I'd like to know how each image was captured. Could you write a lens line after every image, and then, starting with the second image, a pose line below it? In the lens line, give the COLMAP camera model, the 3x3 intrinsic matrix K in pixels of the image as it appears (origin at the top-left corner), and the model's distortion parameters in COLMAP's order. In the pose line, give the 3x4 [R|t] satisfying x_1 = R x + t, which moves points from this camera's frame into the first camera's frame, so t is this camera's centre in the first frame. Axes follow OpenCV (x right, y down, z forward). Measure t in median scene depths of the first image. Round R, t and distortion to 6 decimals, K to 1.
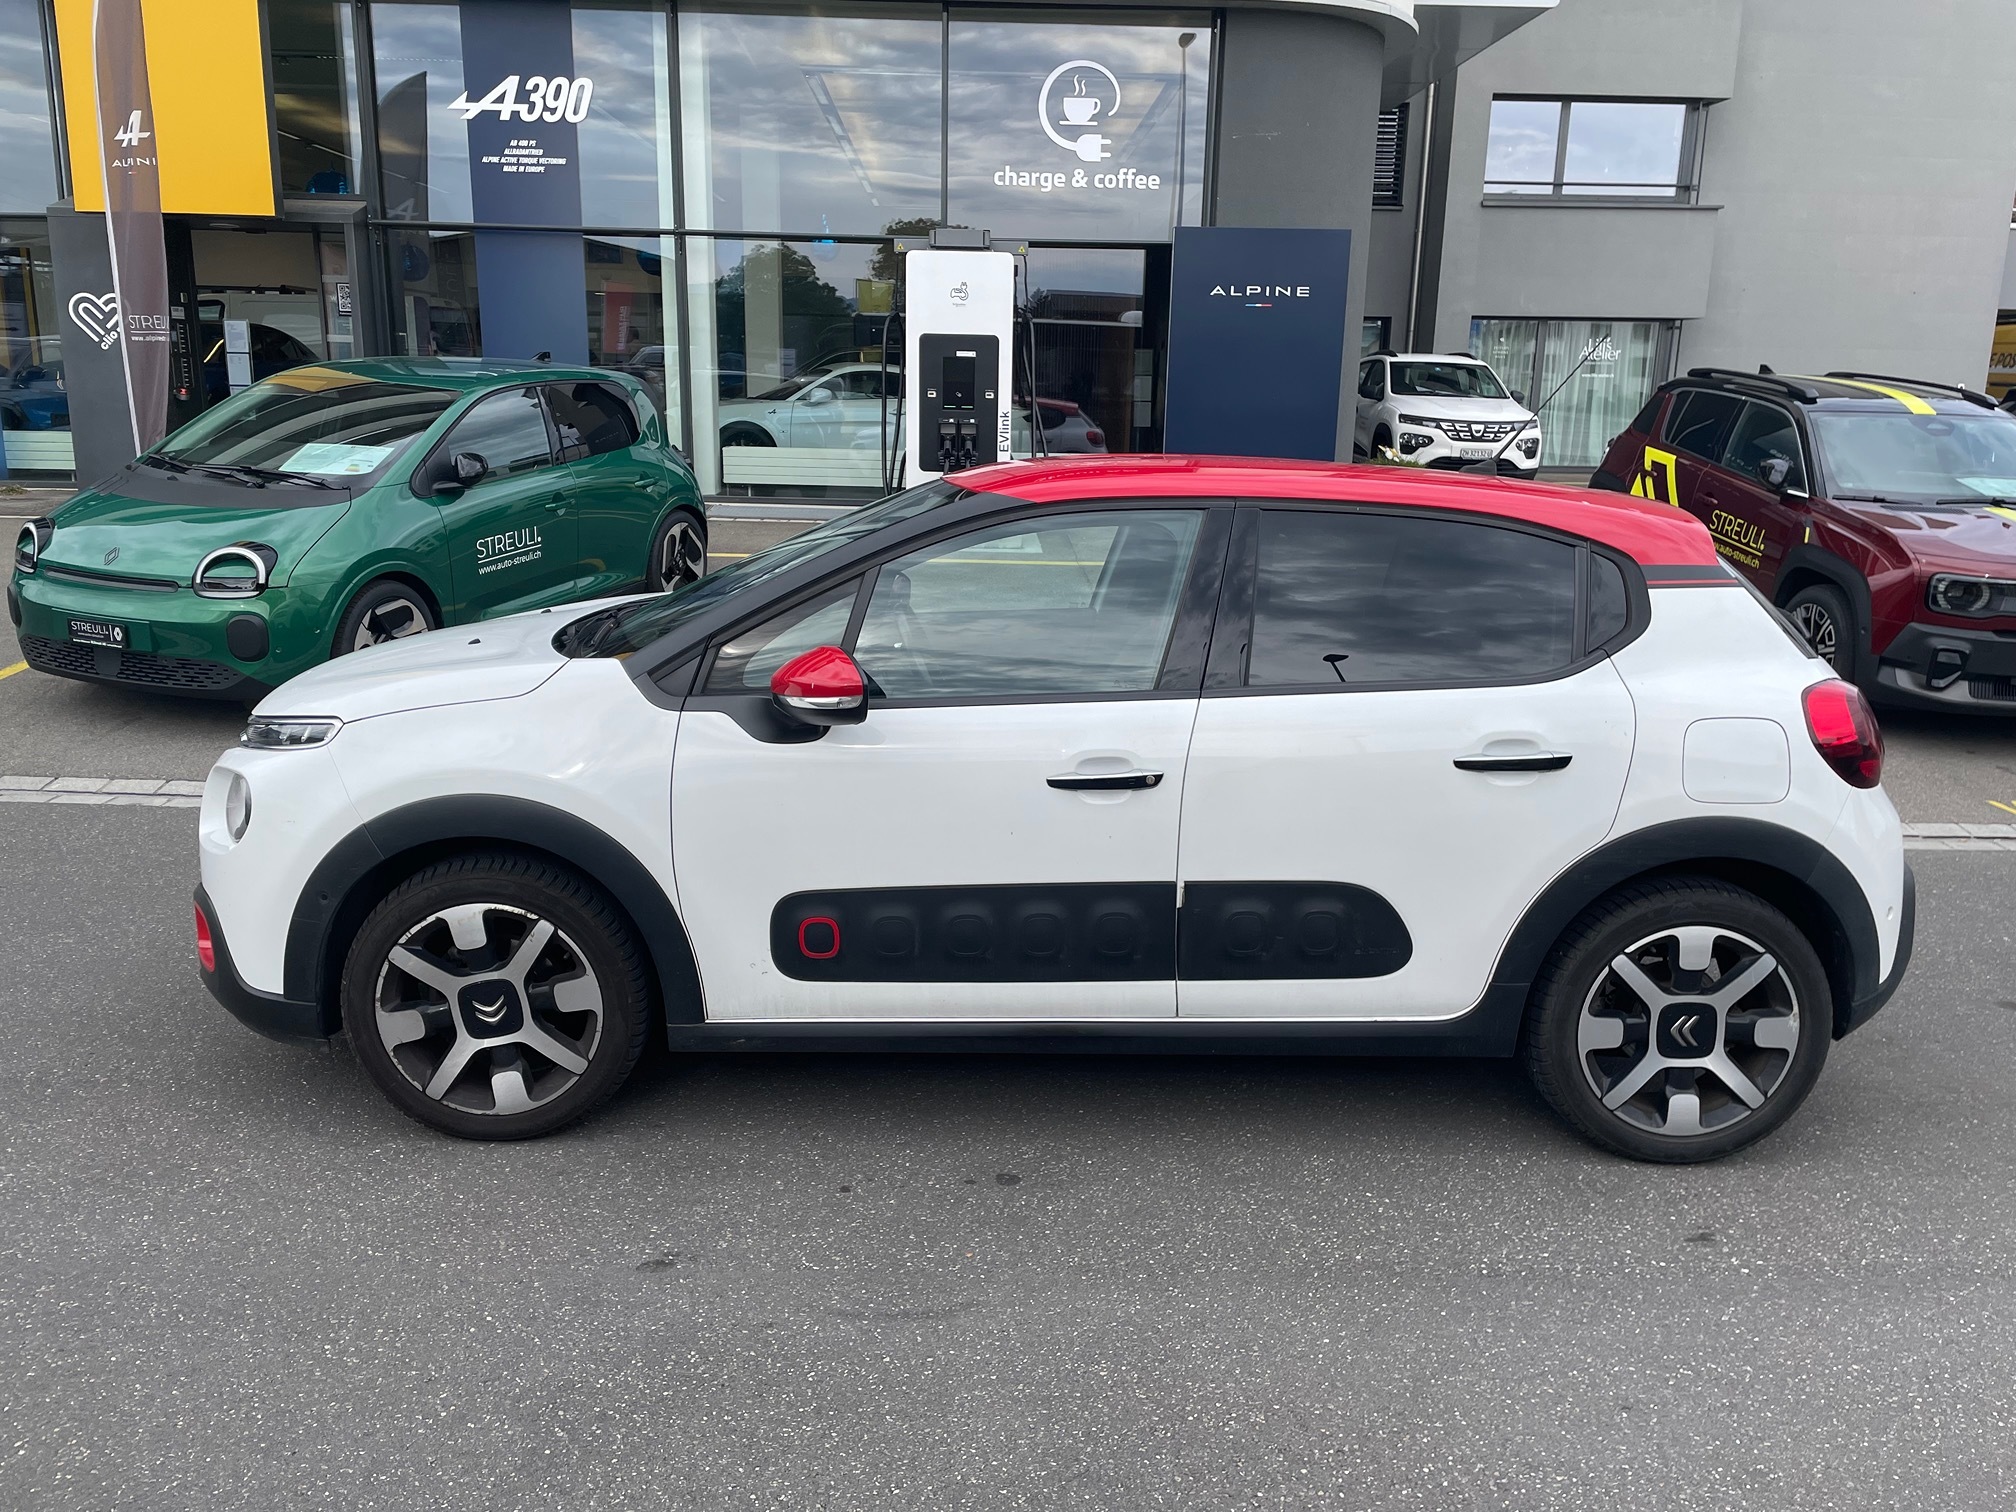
lens RADIAL K [[1542.0, 0, 1008.0], [0, 1542.0, 756.0], [0, 0, 1]] dist [0.077384, -0.091480]
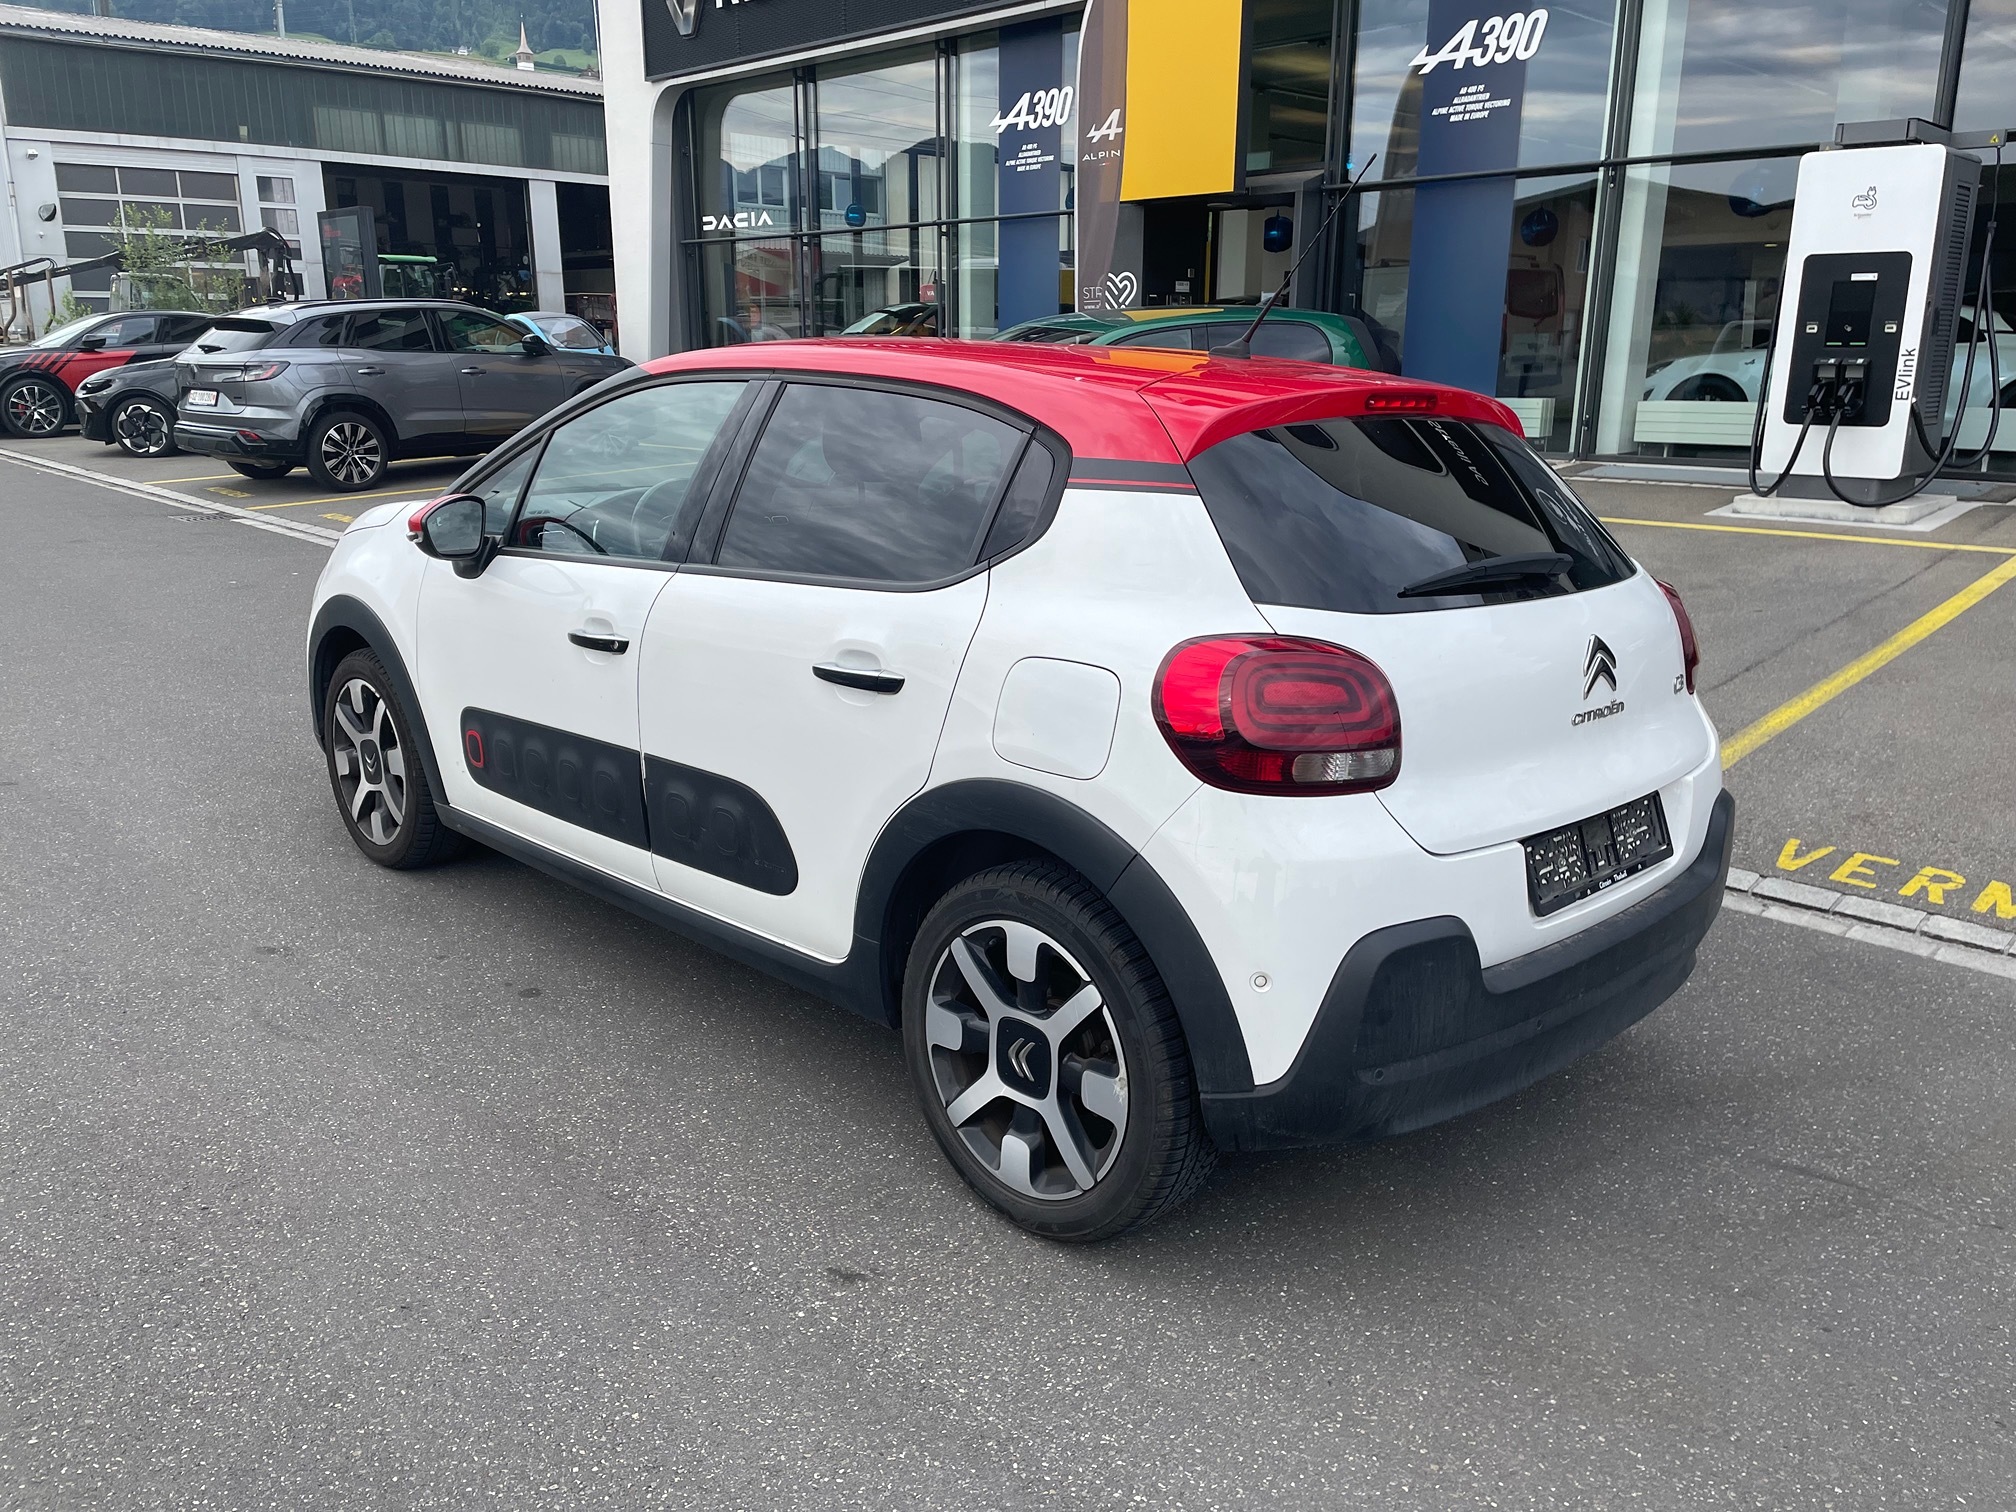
lens RADIAL K [[1550.1, 0, 991.9], [0, 1550.1, 768.5], [0, 0, 1]] dist [0.088846, -0.115607]
pose [[0.672026, 0.171710, -0.720345, 0.296190], [-0.160189, 0.983422, 0.084976, -0.009243], [0.722994, 0.058286, 0.688391, 0.137157]]
